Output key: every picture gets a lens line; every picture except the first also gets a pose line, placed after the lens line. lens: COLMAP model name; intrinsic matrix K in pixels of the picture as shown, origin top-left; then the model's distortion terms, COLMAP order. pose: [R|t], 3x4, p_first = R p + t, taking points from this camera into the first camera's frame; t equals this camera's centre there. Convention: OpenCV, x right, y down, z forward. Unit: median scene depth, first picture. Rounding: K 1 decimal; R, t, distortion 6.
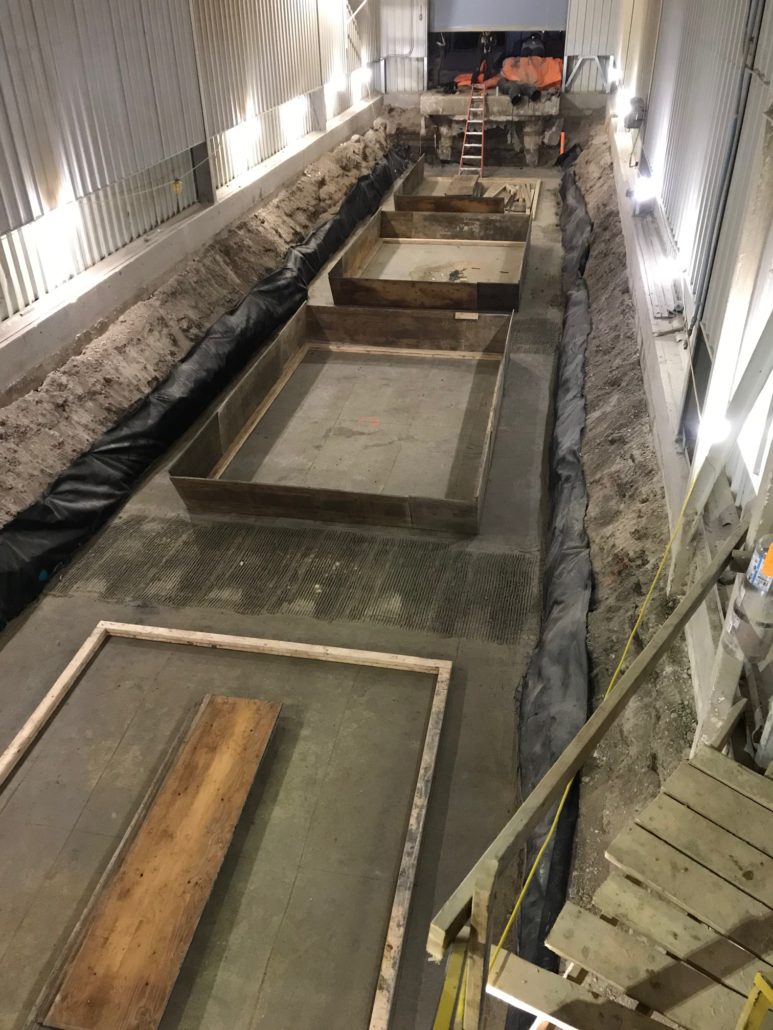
lens RADIAL K [[847.4, 0, 383.3], [0, 847.4, 512.9], [0, 0, 1]] dist [0.031471, -0.007733]
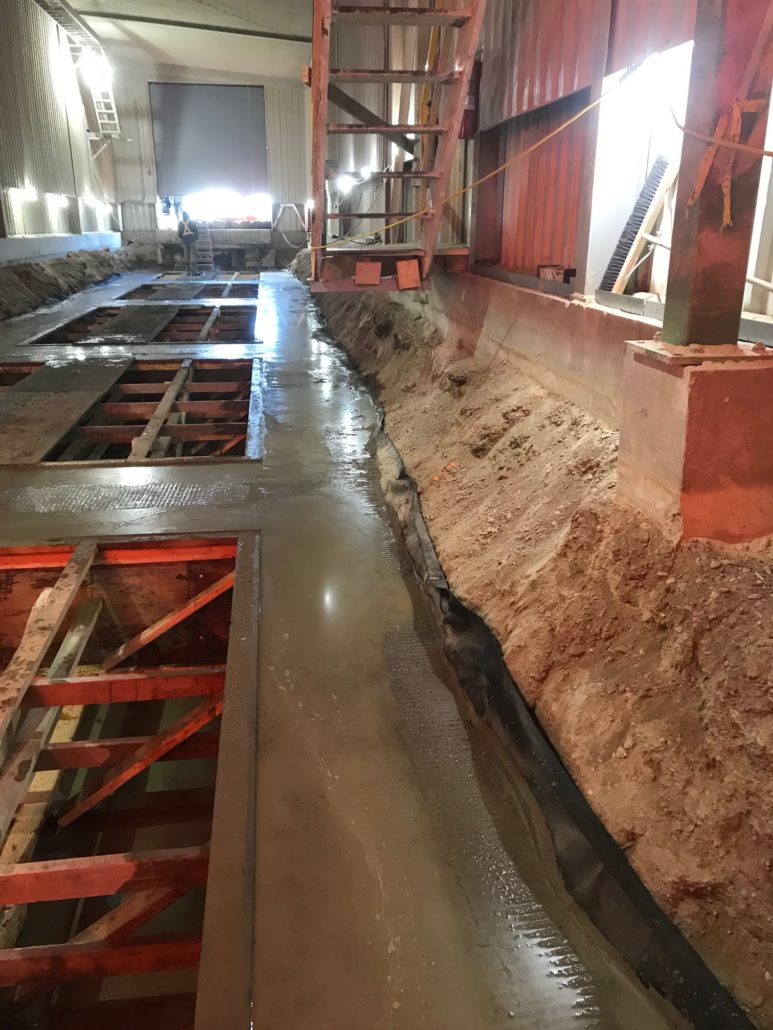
lens RADIAL K [[847.4, 0, 383.3], [0, 847.4, 512.9], [0, 0, 1]] dist [0.031471, -0.007733]
pose [[0.947569, -0.080578, 0.309225, -0.079528], [0.154398, 0.962682, -0.222271, 0.302635], [-0.279775, 0.258361, 0.924649, -0.141463]]
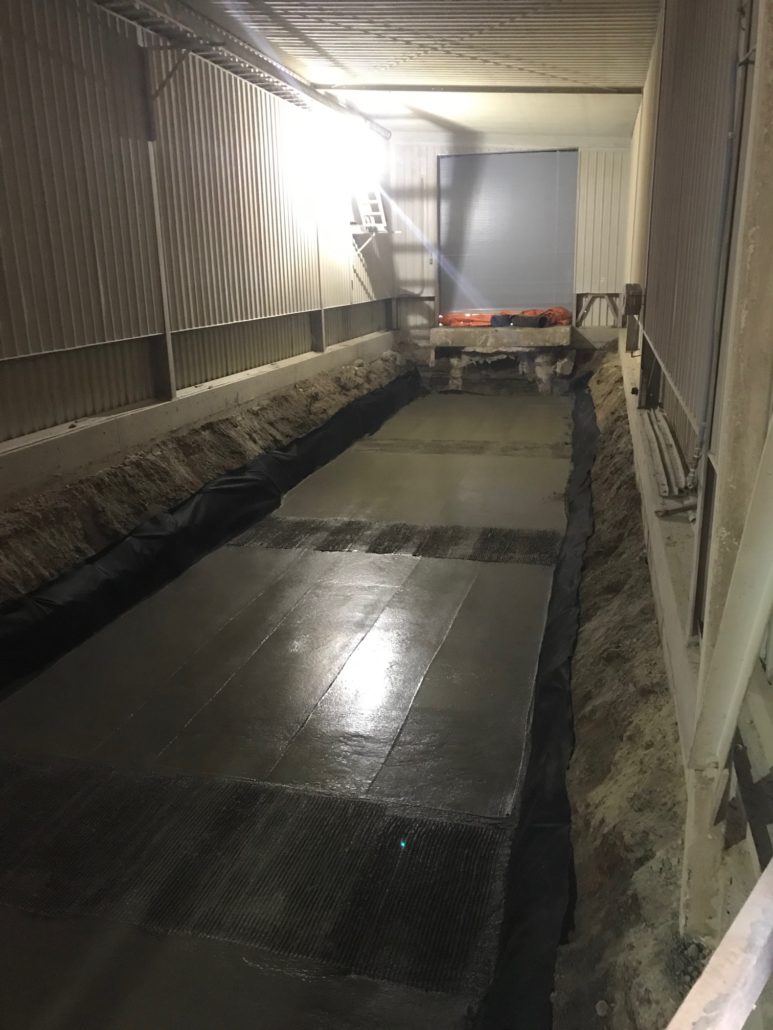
lens RADIAL K [[847.4, 0, 383.3], [0, 847.4, 512.9], [0, 0, 1]] dist [0.031471, -0.007733]
pose [[0.998525, 0.013477, -0.052591, 0.062113], [-0.027876, 0.958526, -0.283640, 0.002119], [0.046588, 0.284688, 0.957488, 0.148732]]
